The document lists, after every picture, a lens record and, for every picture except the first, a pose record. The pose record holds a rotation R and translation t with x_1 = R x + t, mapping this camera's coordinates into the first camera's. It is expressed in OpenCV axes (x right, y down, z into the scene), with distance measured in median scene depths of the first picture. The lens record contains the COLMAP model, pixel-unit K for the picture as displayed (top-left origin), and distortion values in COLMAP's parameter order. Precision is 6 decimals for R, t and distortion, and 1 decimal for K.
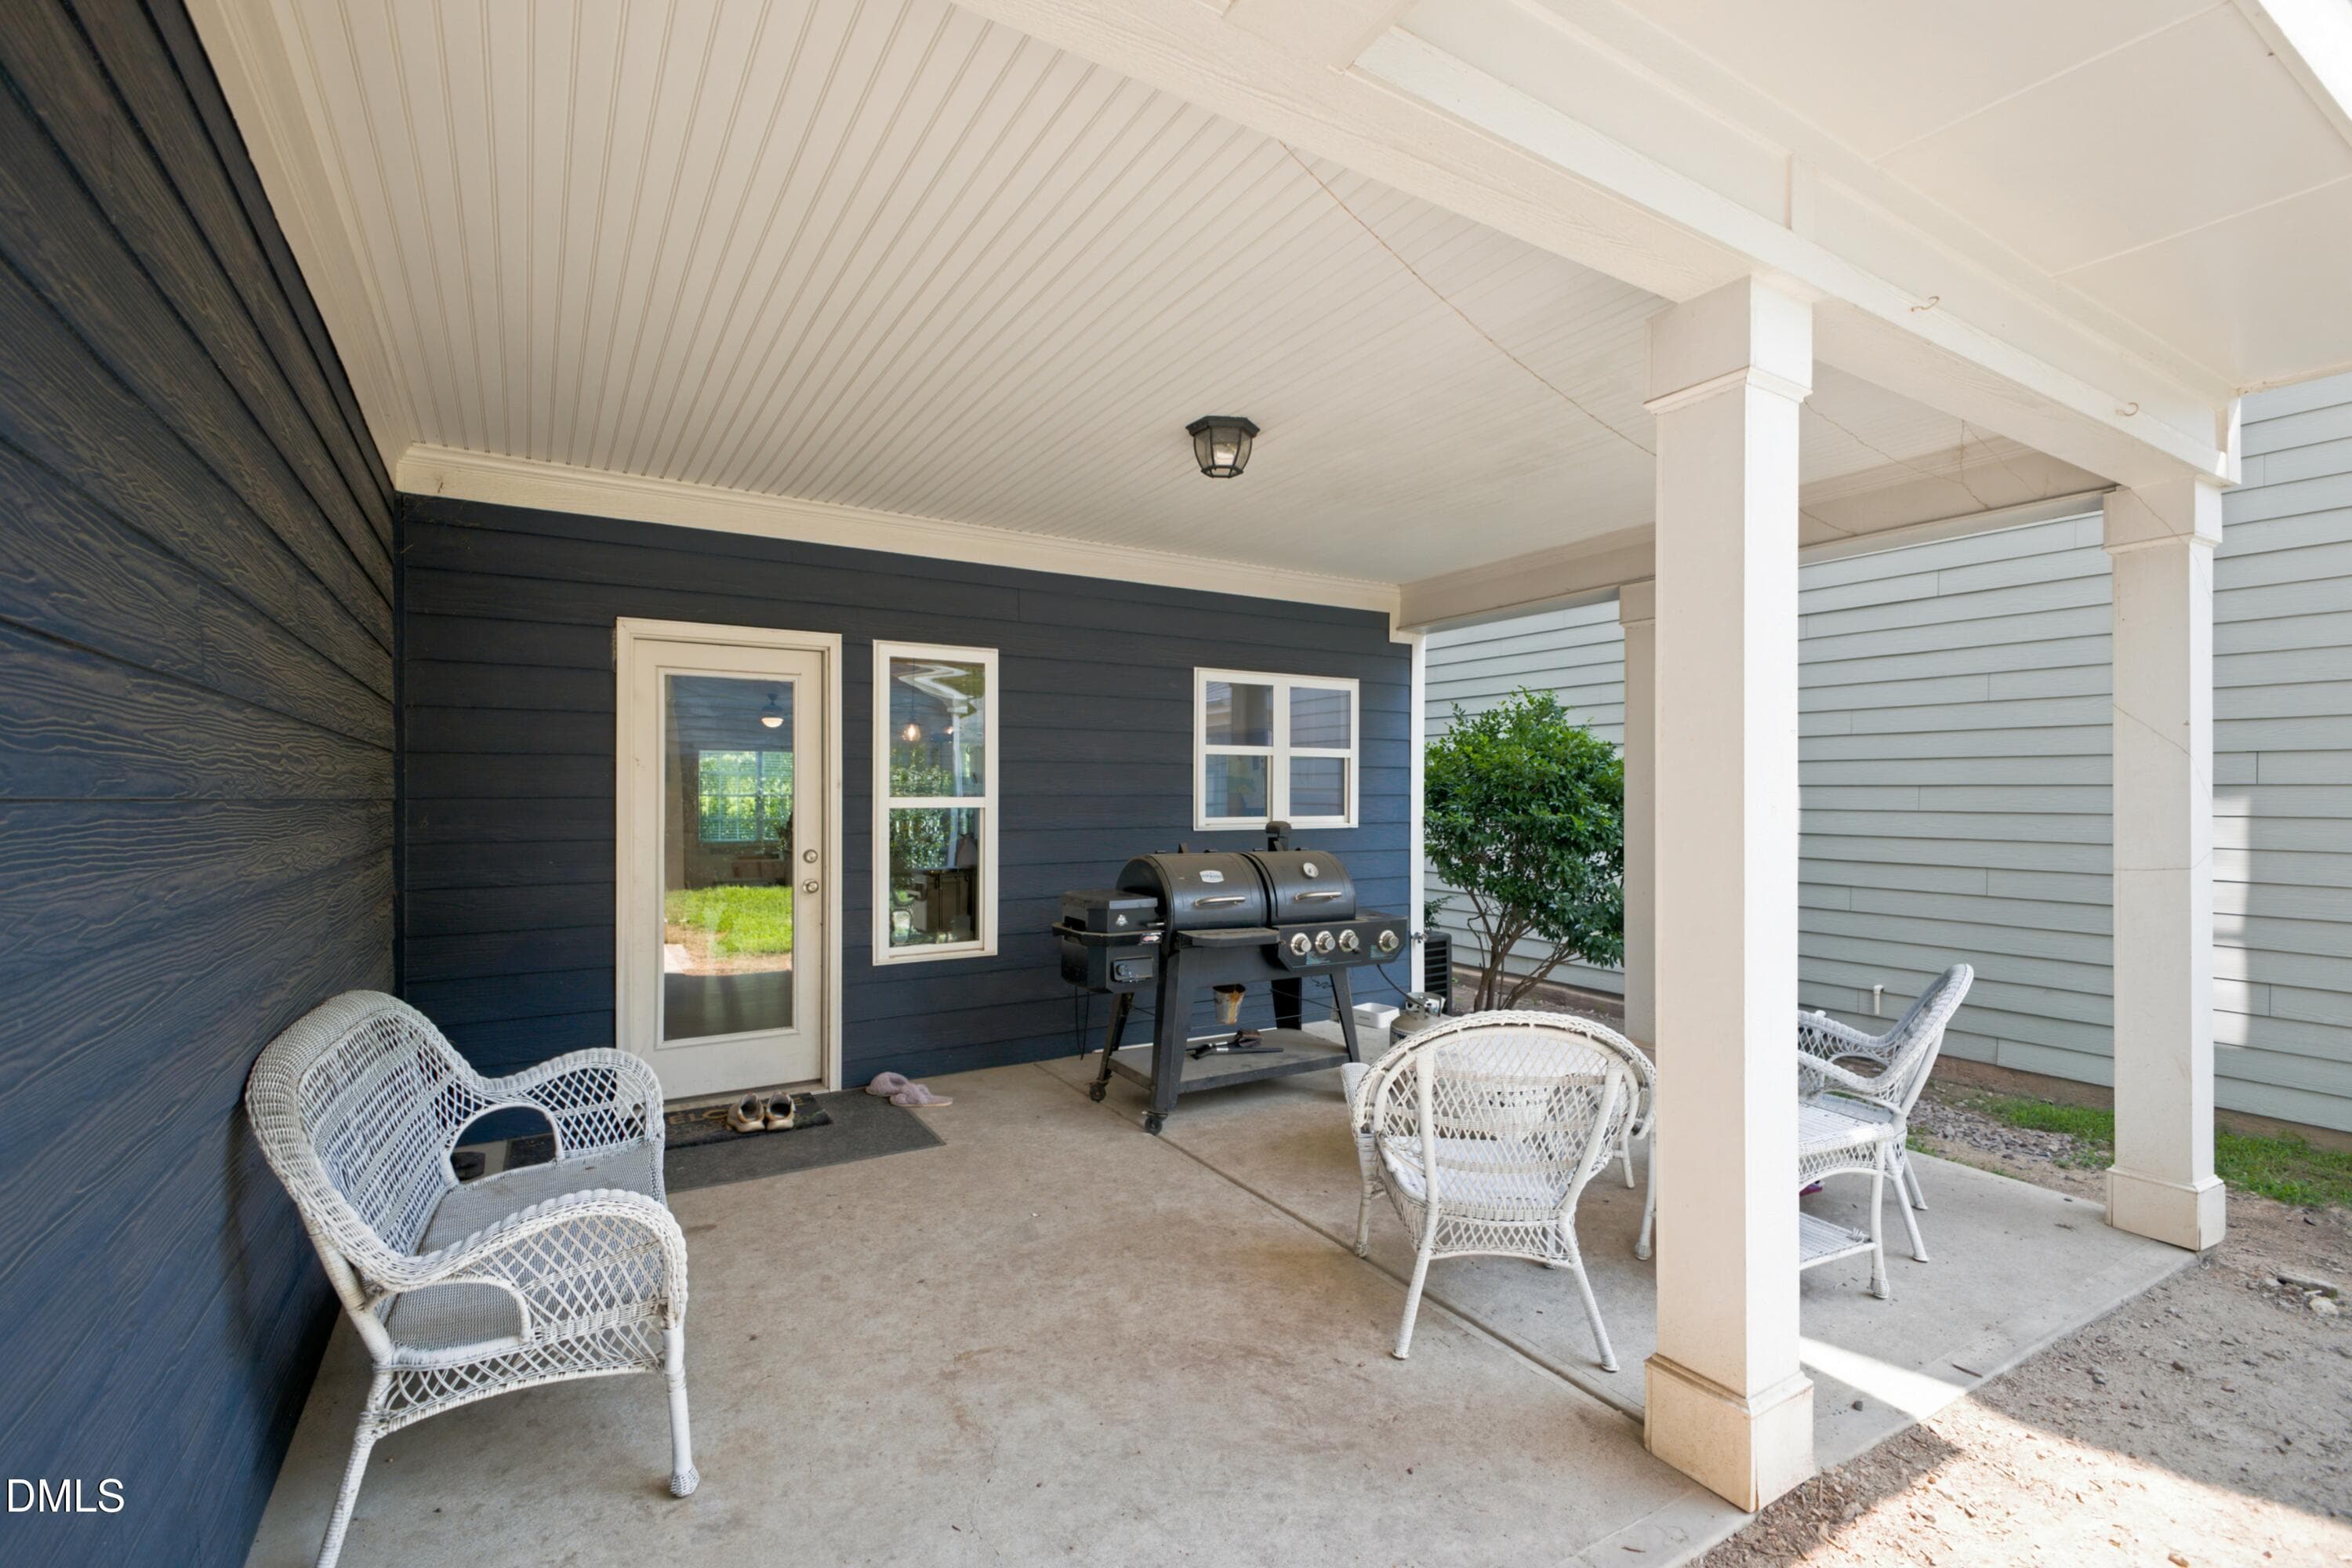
lens RADIAL K [[1026.6, 0, 1176.0], [0, 1026.6, 784.0], [0, 0, 1]] dist [0.022597, -0.000677]
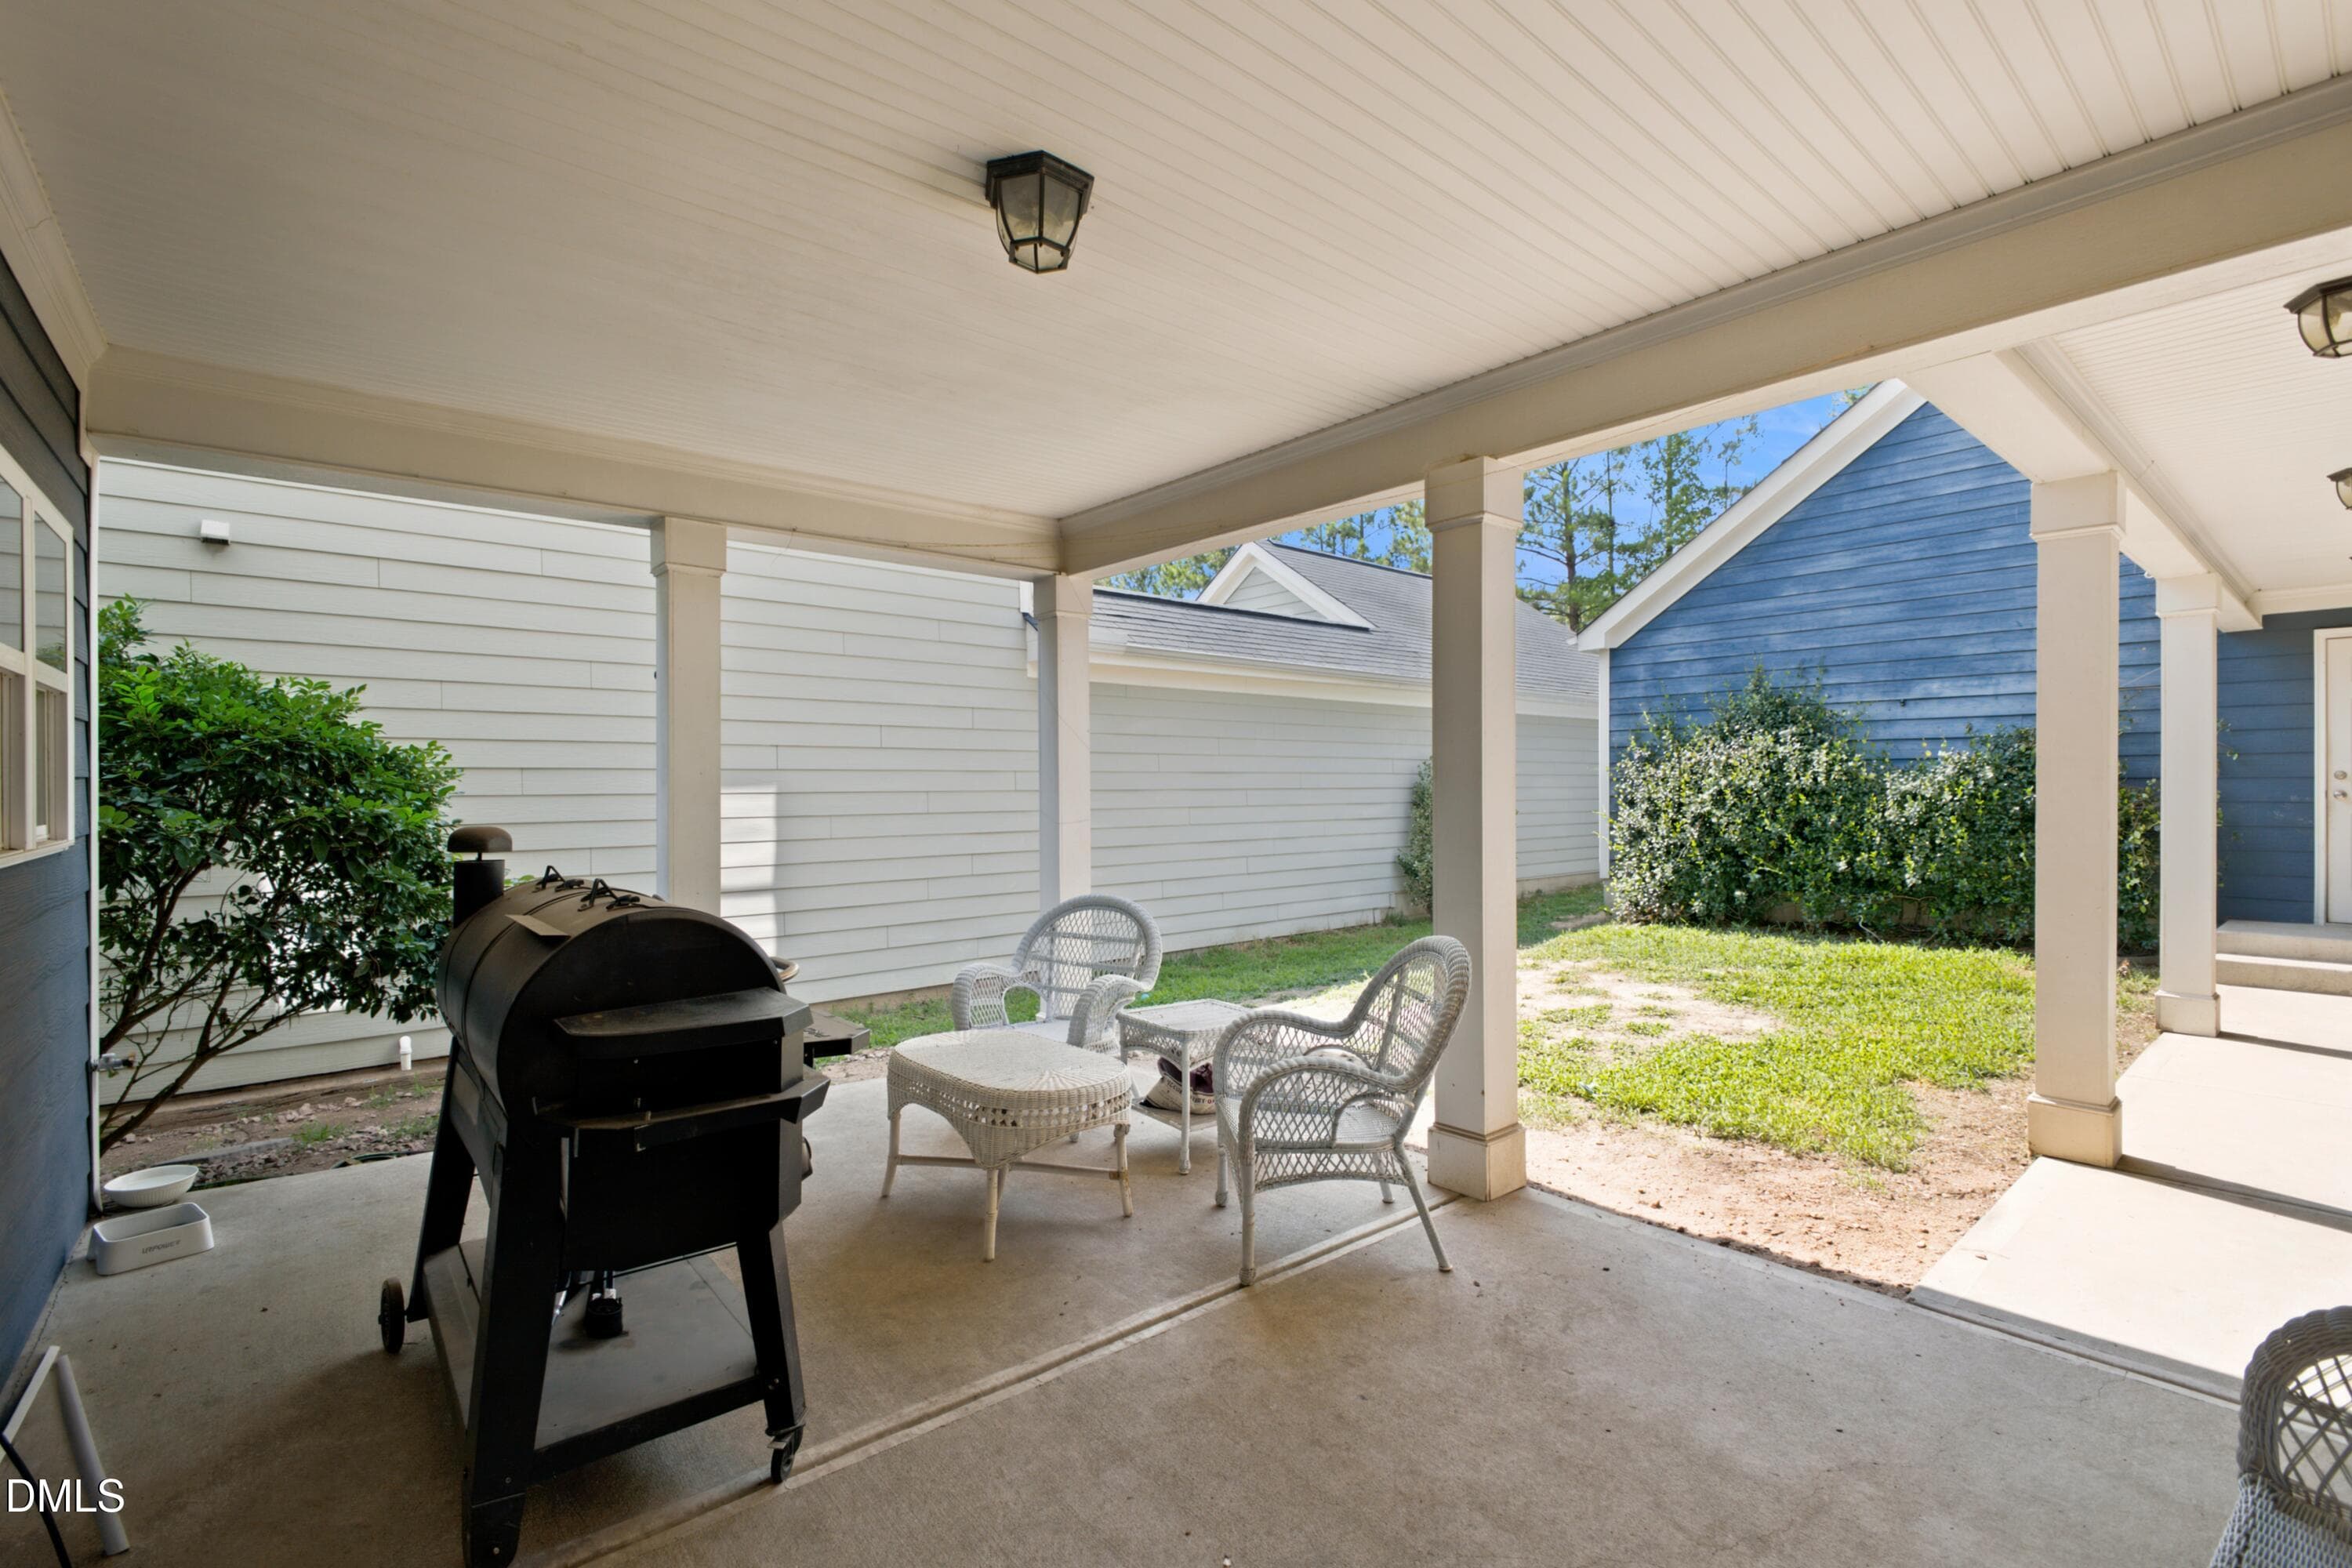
lens RADIAL K [[1026.6, 0, 1176.0], [0, 1026.6, 784.0], [0, 0, 1]] dist [0.022597, -0.000677]
pose [[-0.144475, -0.006464, 0.989487, -0.714519], [-0.009096, 0.999945, 0.005204, 0.013660], [-0.989467, -0.008248, -0.144526, 1.207804]]
